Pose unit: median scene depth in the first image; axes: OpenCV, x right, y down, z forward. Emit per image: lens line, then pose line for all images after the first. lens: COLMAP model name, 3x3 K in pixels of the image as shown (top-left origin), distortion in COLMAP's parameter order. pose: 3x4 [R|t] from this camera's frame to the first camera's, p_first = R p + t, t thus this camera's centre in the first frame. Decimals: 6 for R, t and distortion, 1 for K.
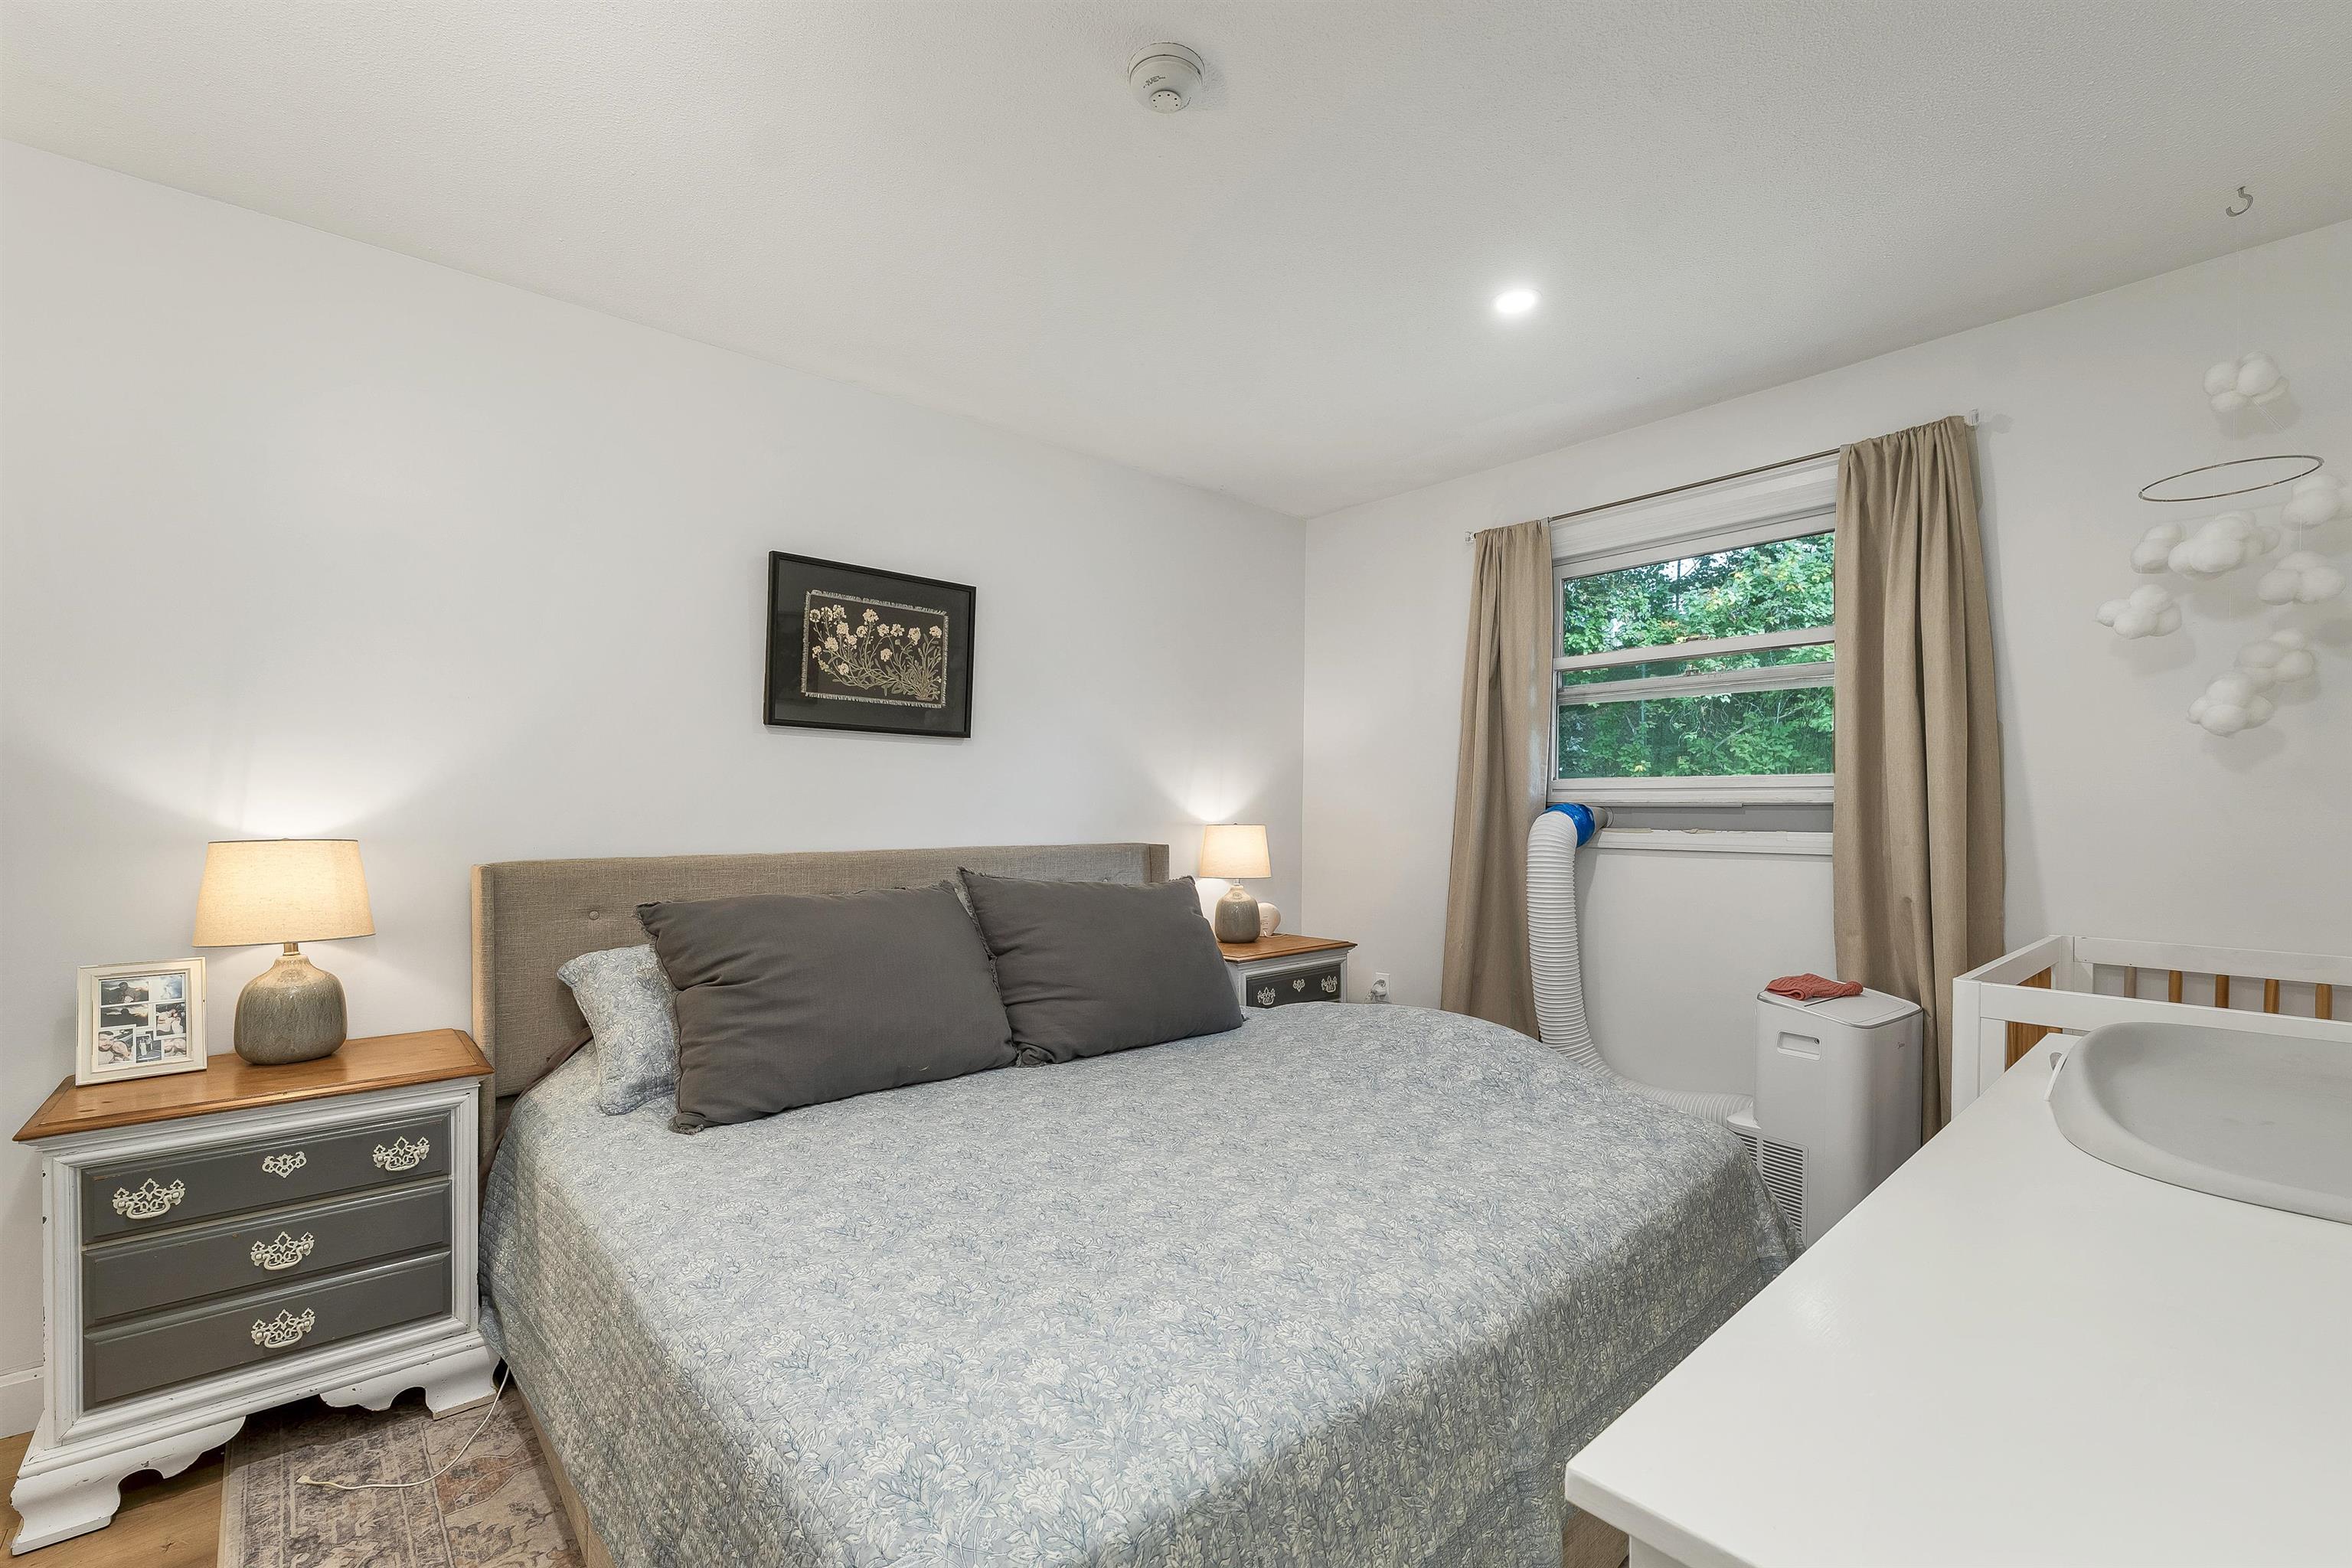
lens RADIAL K [[982.2, 0, 1167.0], [0, 982.2, 807.0], [0, 0, 1]] dist [0.010688, 0.000446]
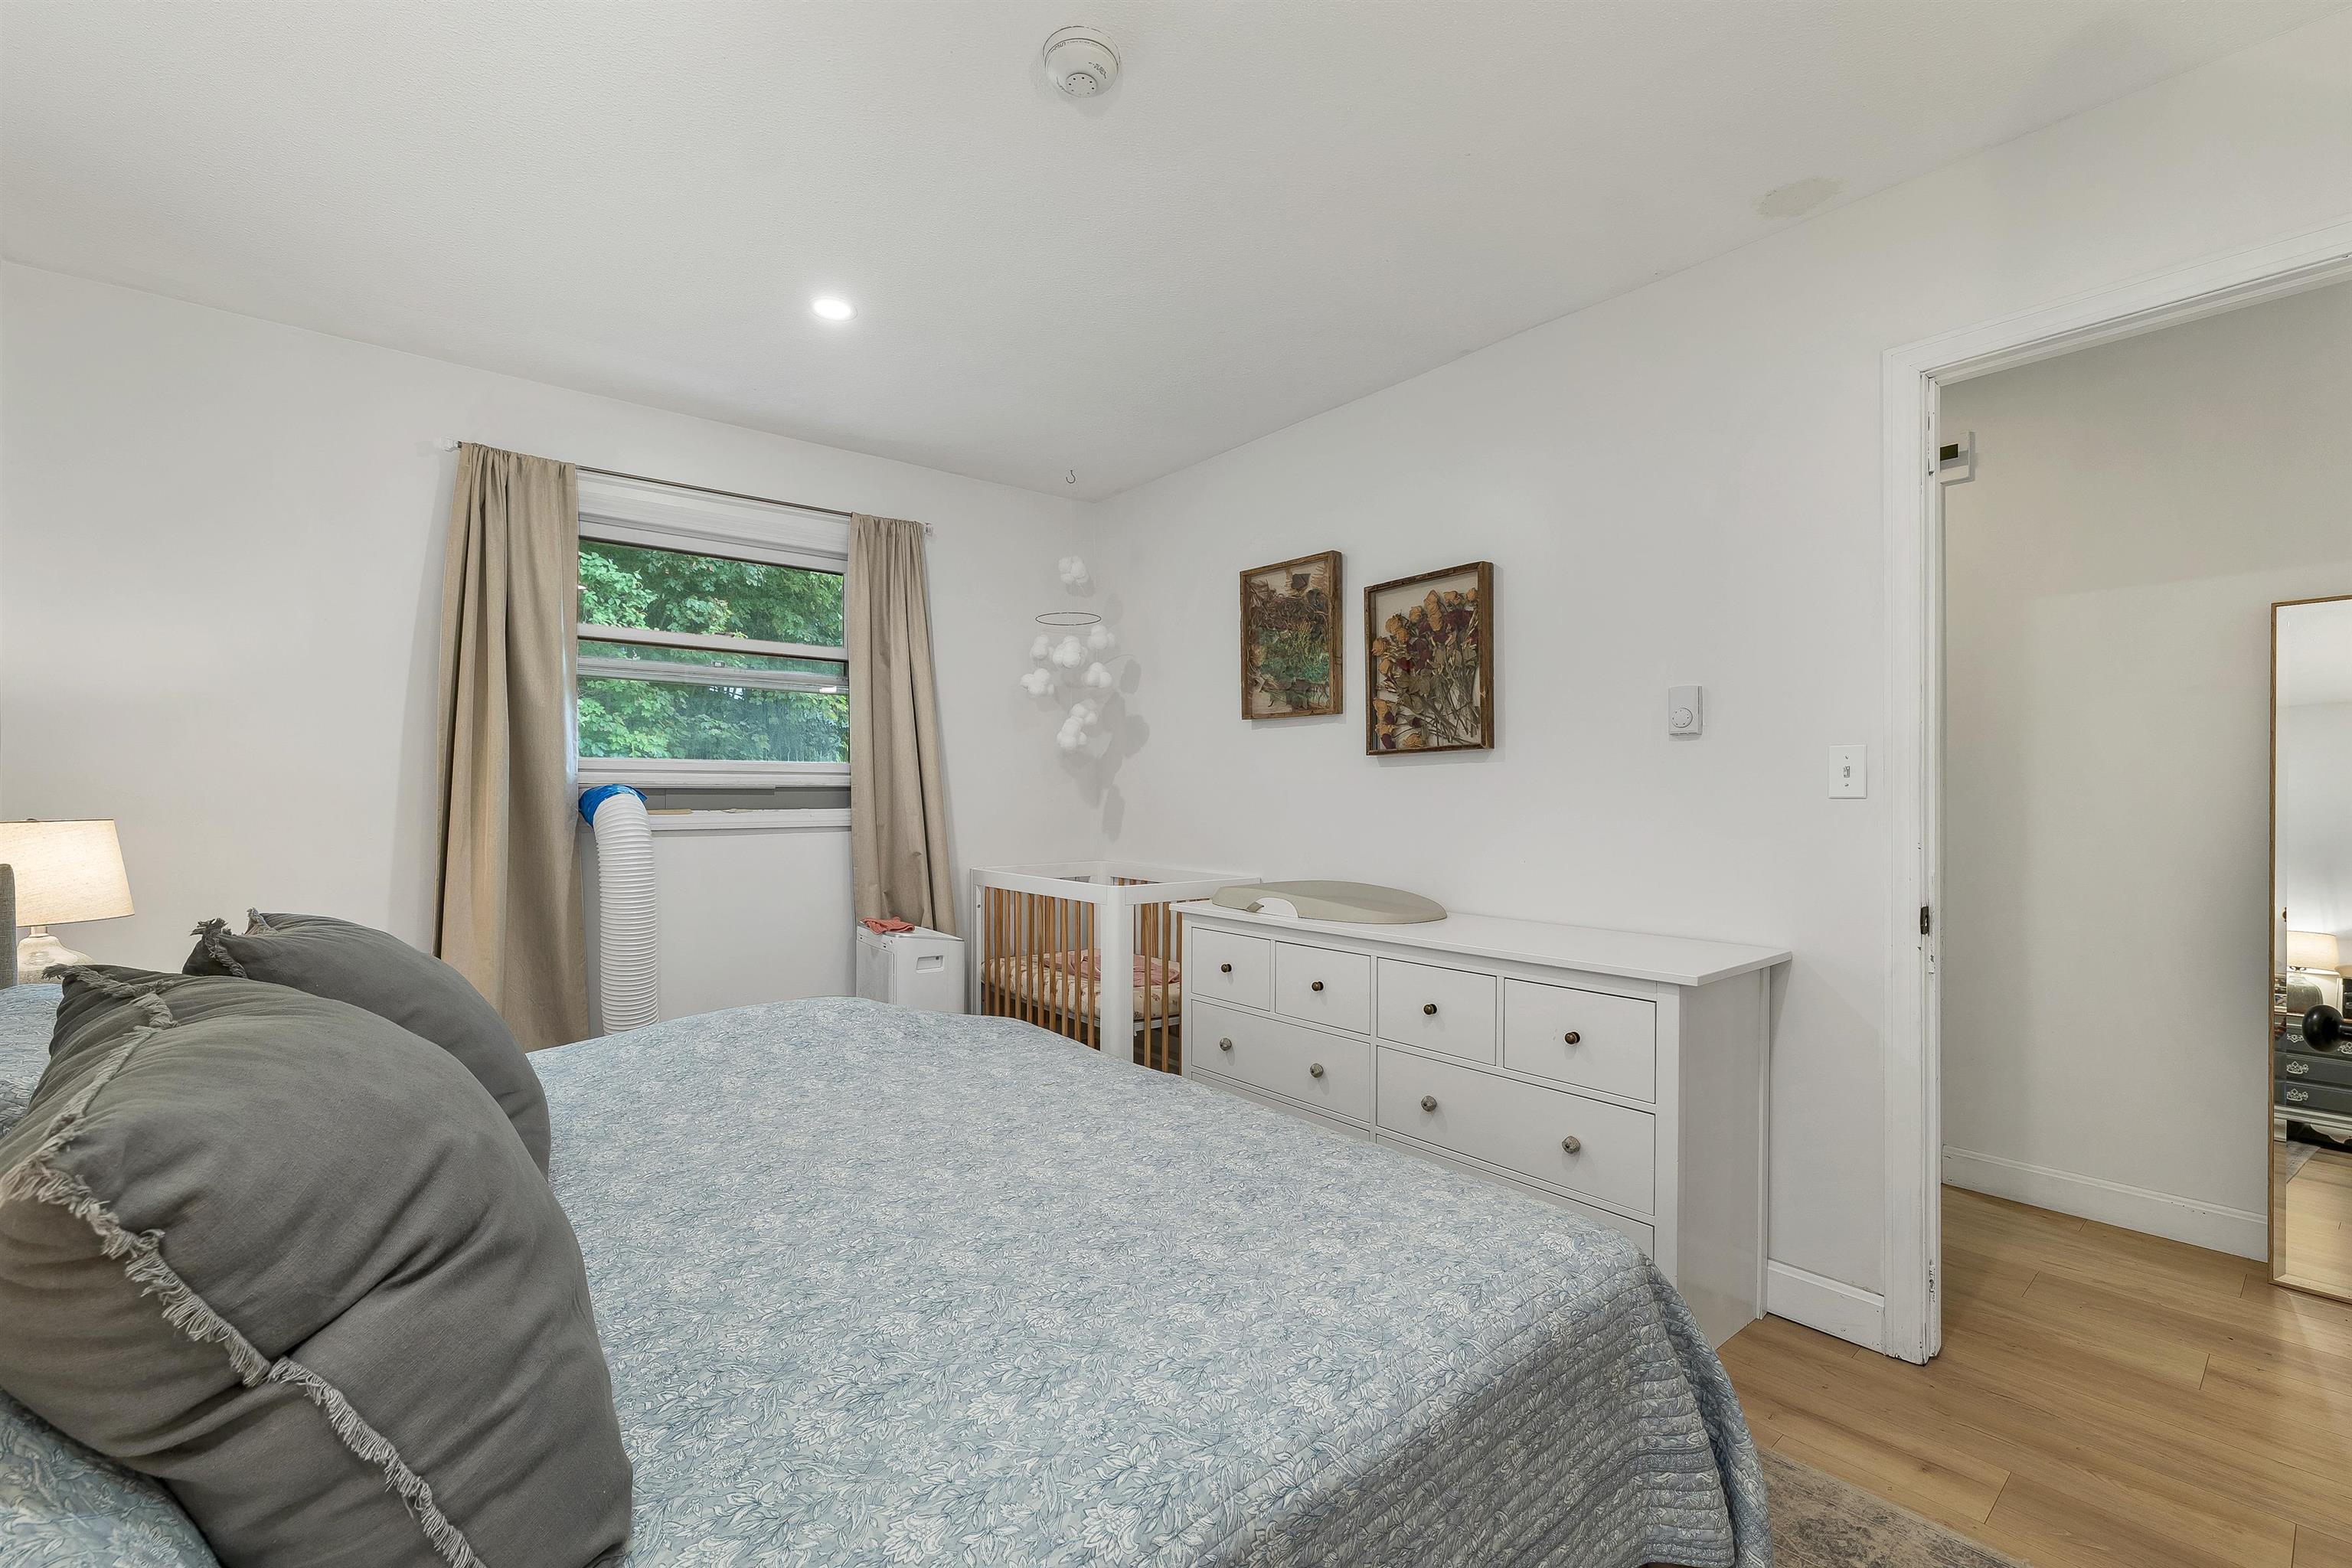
lens RADIAL K [[982.2, 0, 1172.9], [0, 982.2, 799.6], [0, 0, 1]] dist [0.010688, 0.000446]
pose [[0.041542, -0.009188, 0.999095, -0.819510], [0.000088, 0.999958, 0.009192, 0.002501], [-0.999137, -0.000294, 0.041541, 0.713695]]
